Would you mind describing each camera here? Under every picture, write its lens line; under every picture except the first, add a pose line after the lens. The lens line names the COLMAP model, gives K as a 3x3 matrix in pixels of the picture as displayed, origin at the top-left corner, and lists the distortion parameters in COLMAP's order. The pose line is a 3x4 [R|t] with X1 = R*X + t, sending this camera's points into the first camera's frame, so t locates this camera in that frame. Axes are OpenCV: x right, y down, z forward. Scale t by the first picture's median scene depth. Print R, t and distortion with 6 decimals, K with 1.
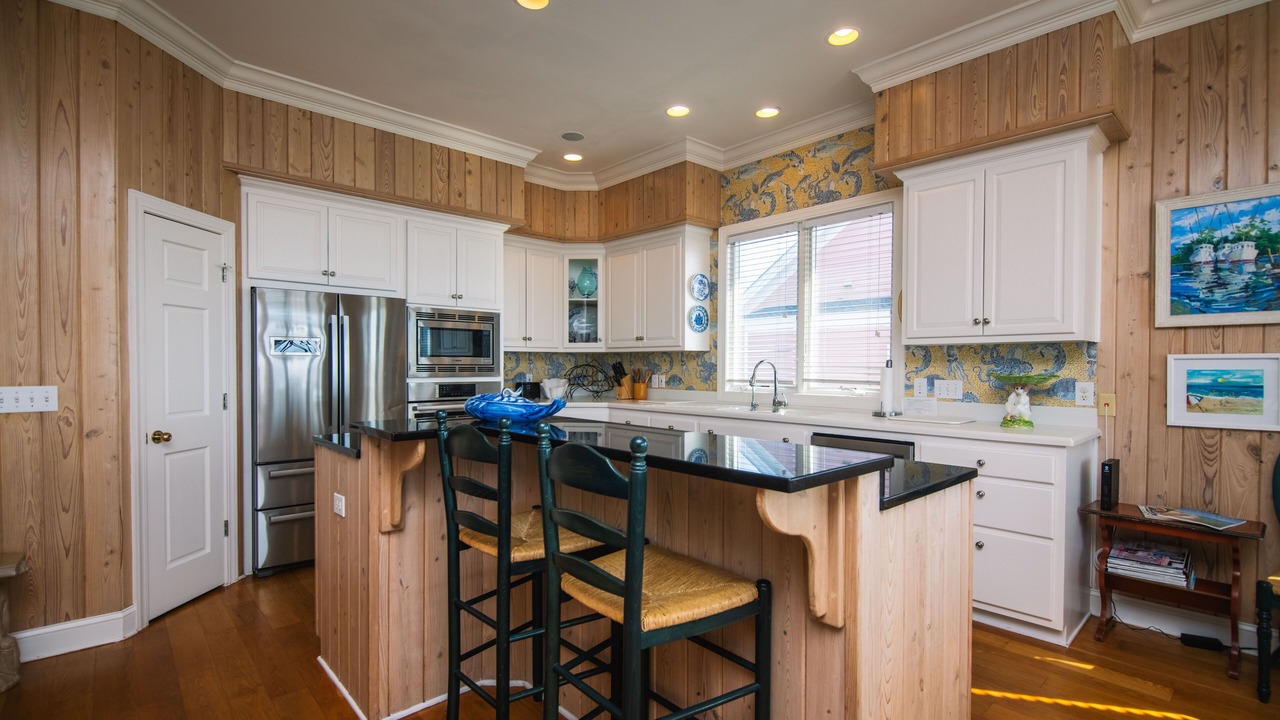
lens RADIAL K [[582.9, 0, 646.9], [0, 582.9, 367.6], [0, 0, 1]] dist [0.012488, -0.001347]
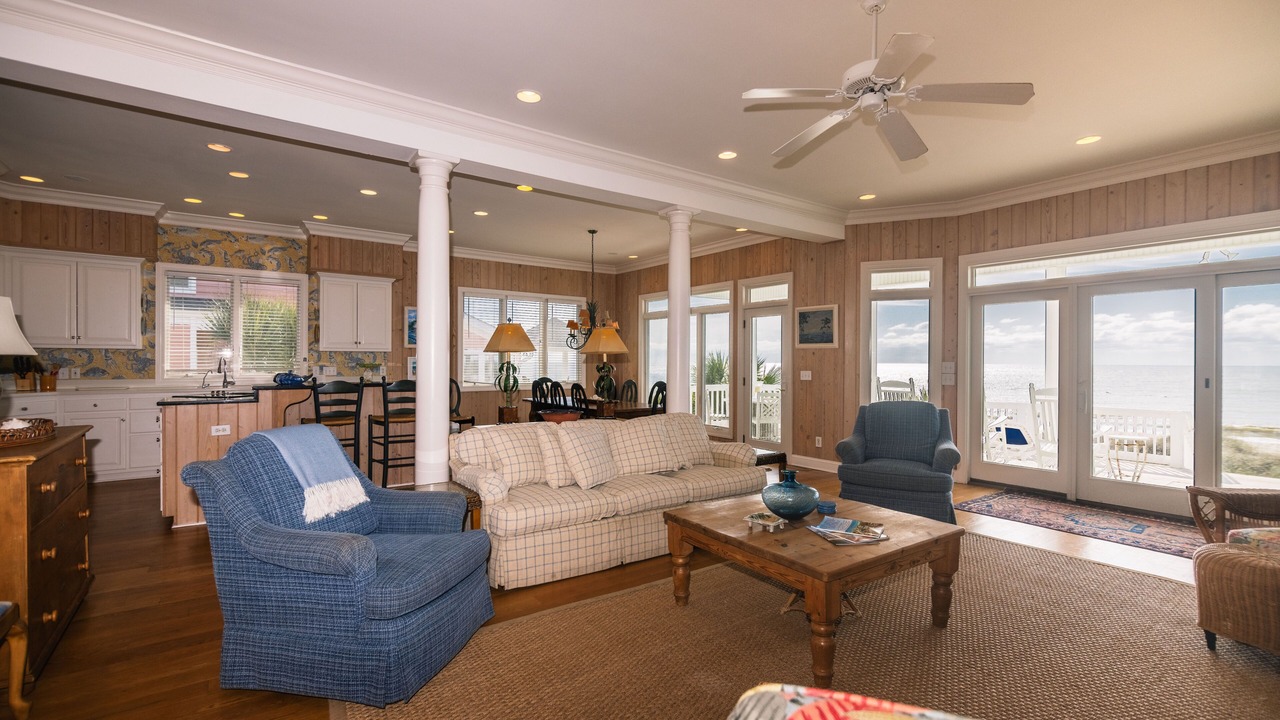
lens RADIAL K [[582.9, 0, 643.6], [0, 582.9, 359.8], [0, 0, 1]] dist [0.012488, -0.001347]
pose [[0.128167, 0.004288, 0.991743, -1.271991], [0.002216, 0.999987, -0.004610, 0.005378], [-0.991750, 0.002788, 0.128156, -0.390386]]
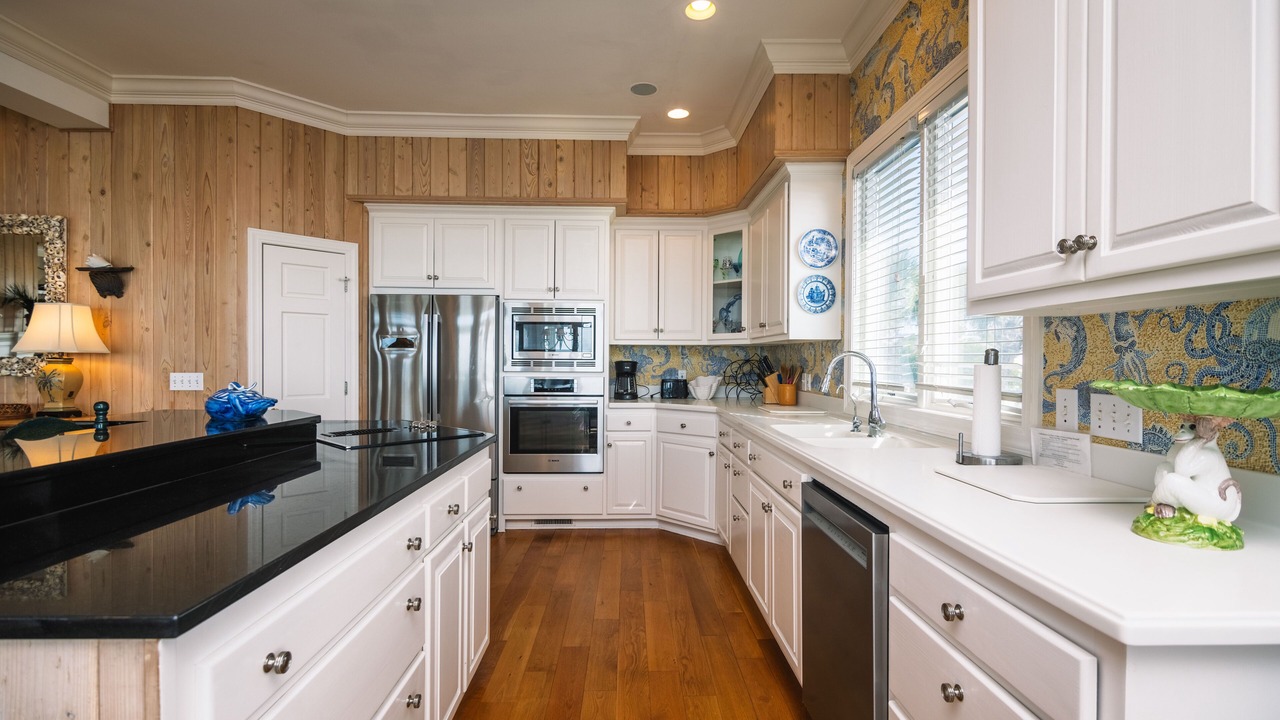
lens RADIAL K [[582.9, 0, 643.6], [0, 582.9, 359.1], [0, 0, 1]] dist [0.012488, -0.001347]
pose [[0.753489, 0.000546, -0.657460, 0.441949], [-0.006160, 0.999962, -0.006230, -0.000116], [0.657432, 0.008744, 0.753463, 0.377621]]
